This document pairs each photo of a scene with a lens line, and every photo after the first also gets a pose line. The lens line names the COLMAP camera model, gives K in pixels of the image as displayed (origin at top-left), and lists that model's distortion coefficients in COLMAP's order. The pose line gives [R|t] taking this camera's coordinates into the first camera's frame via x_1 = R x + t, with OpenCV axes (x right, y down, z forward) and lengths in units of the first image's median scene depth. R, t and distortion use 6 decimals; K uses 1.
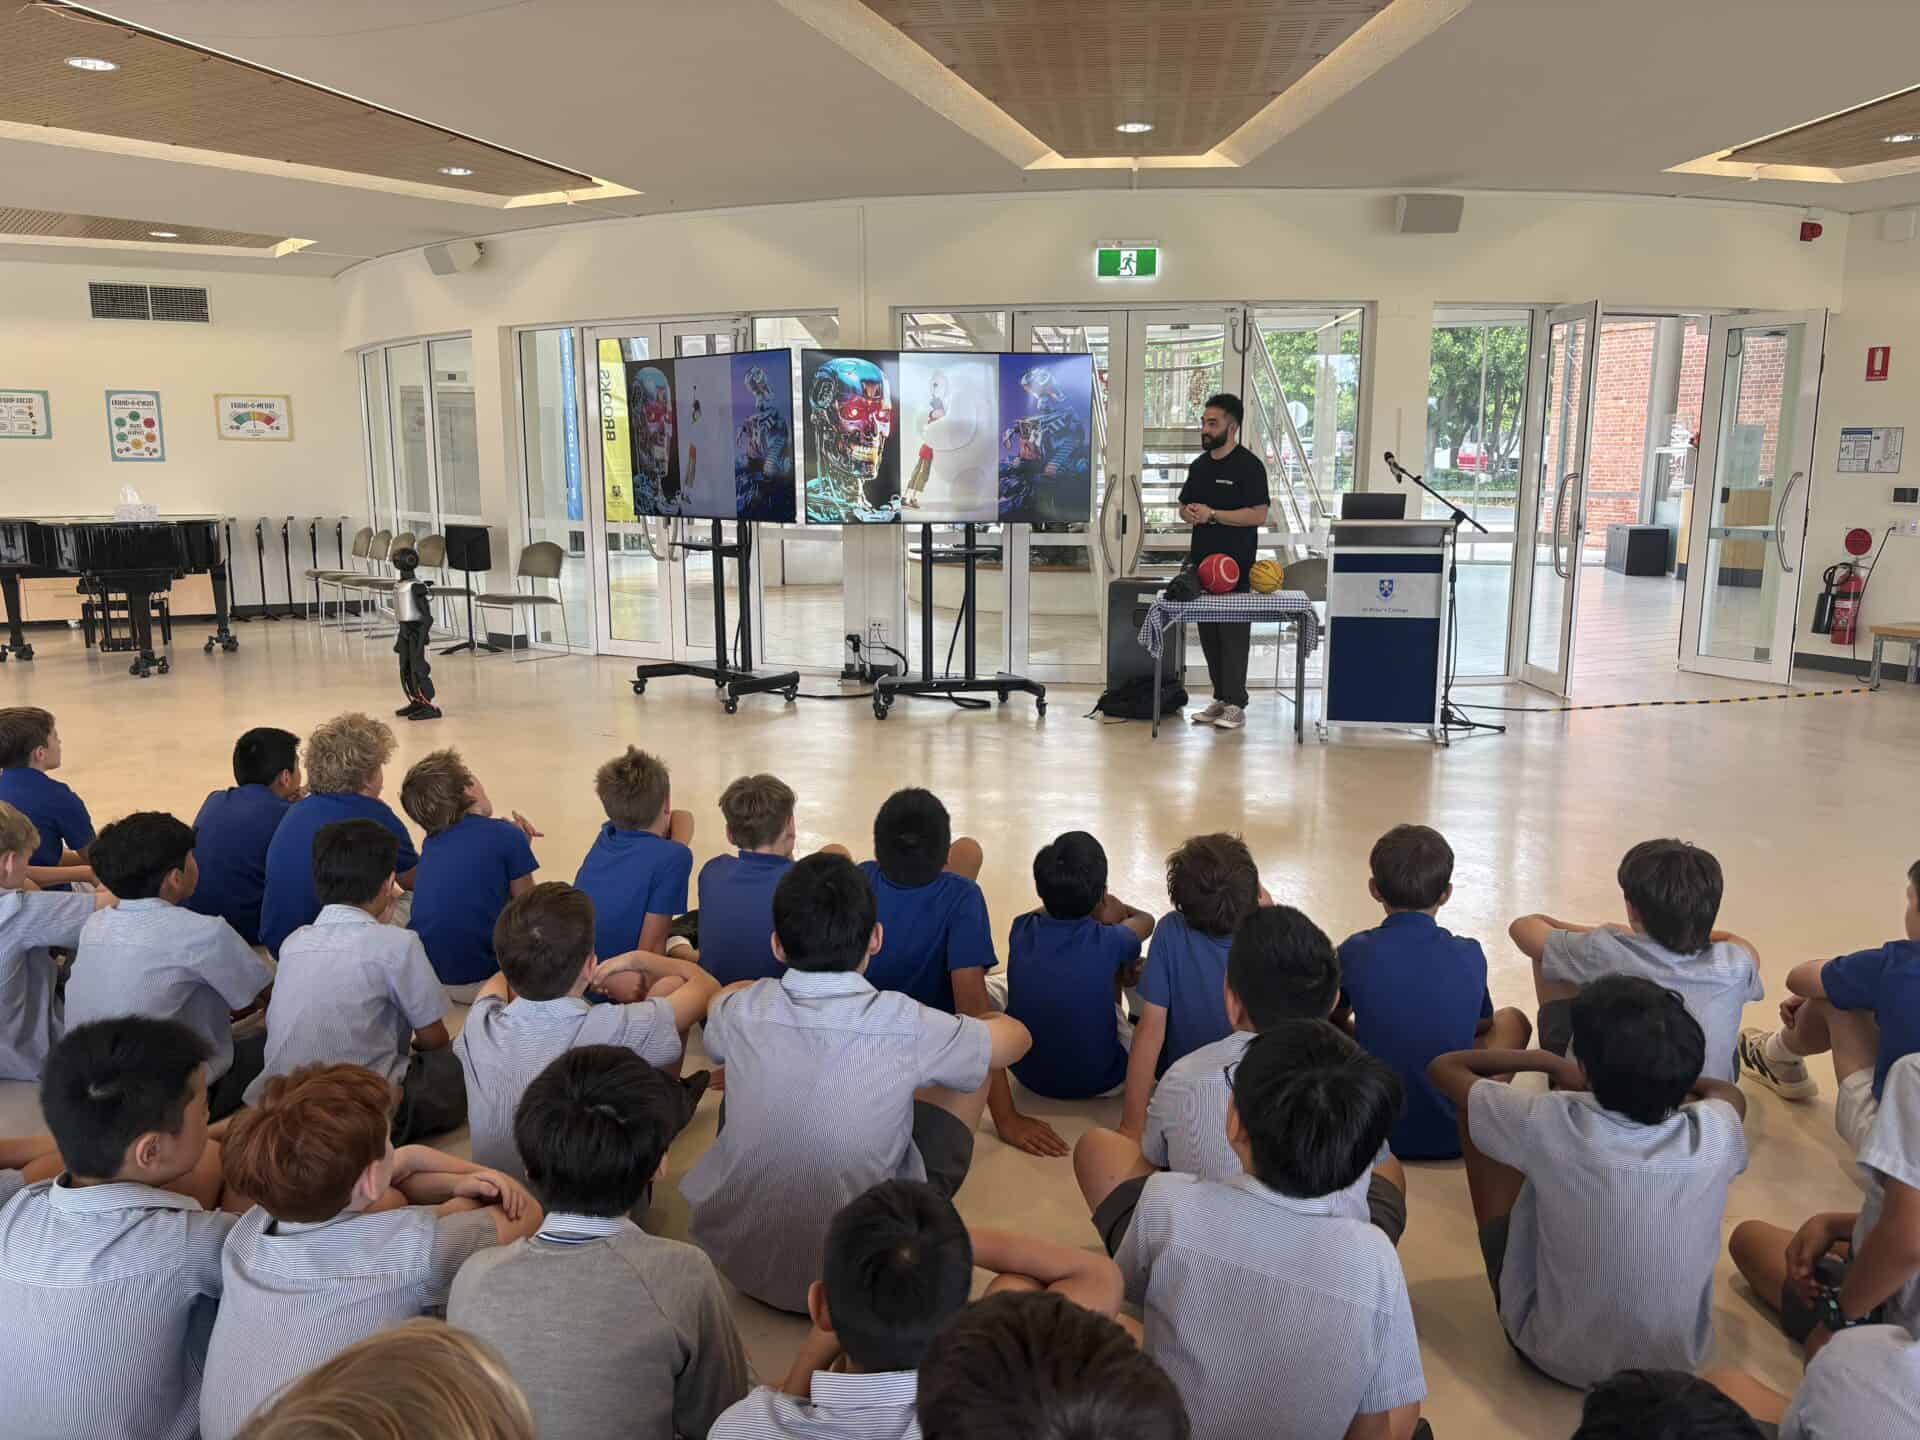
lens RADIAL K [[1452.9, 0, 958.0], [0, 1452.9, 721.6], [0, 0, 1]] dist [-0.010378, -0.002361]
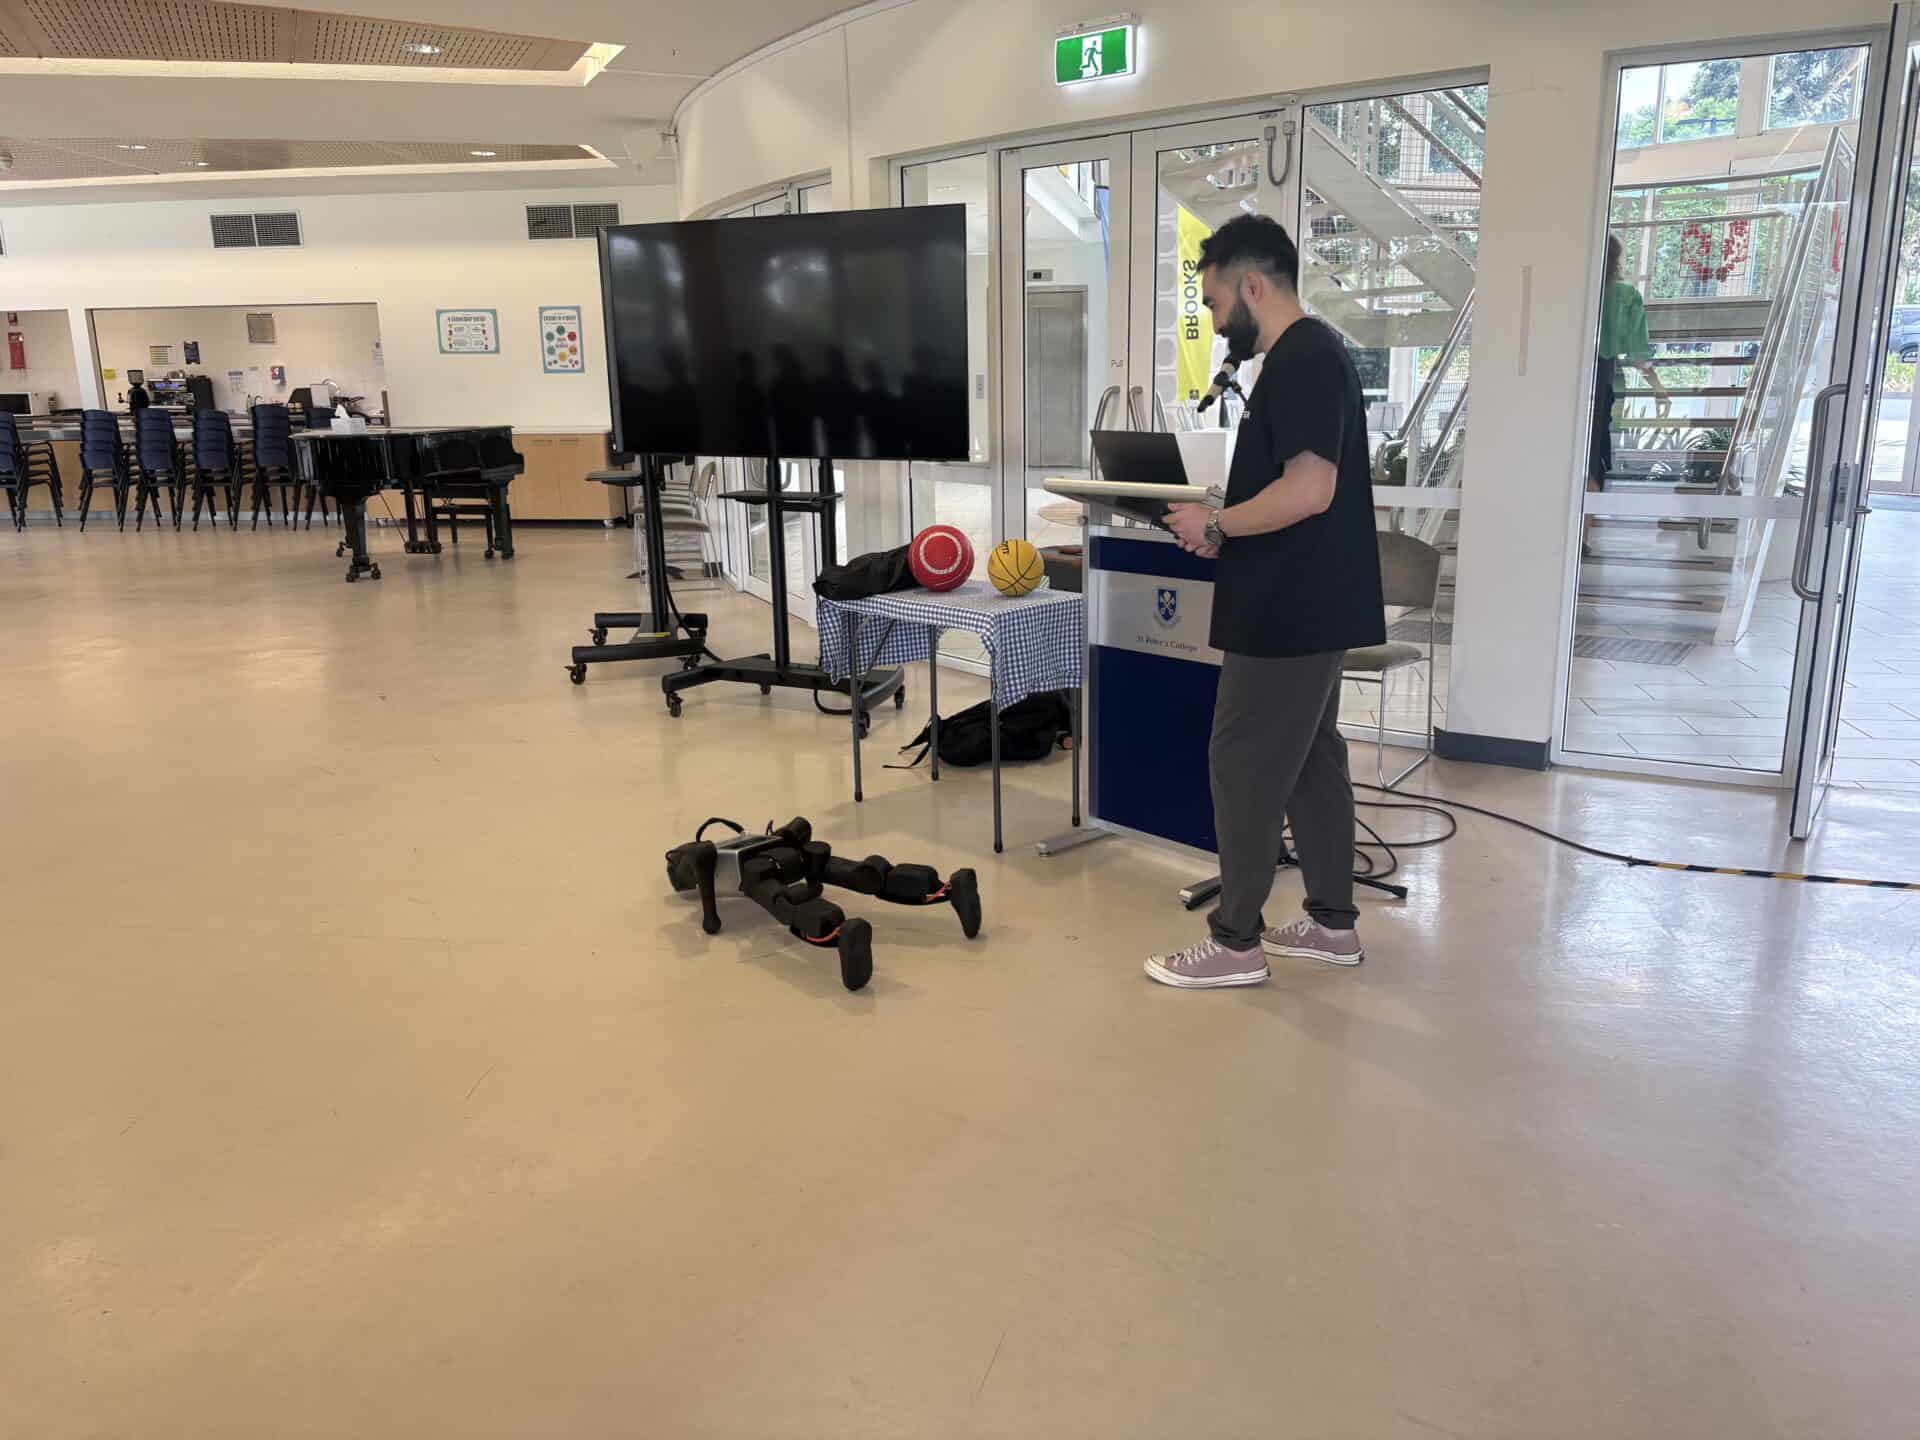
lens RADIAL K [[1452.9, 0, 960.5], [0, 1452.9, 719.0], [0, 0, 1]] dist [-0.010378, -0.002361]
pose [[0.797505, 0.131027, -0.588913, 0.349270], [-0.090841, 0.991082, 0.097488, -0.059437], [0.596435, -0.024250, 0.802295, 0.318315]]
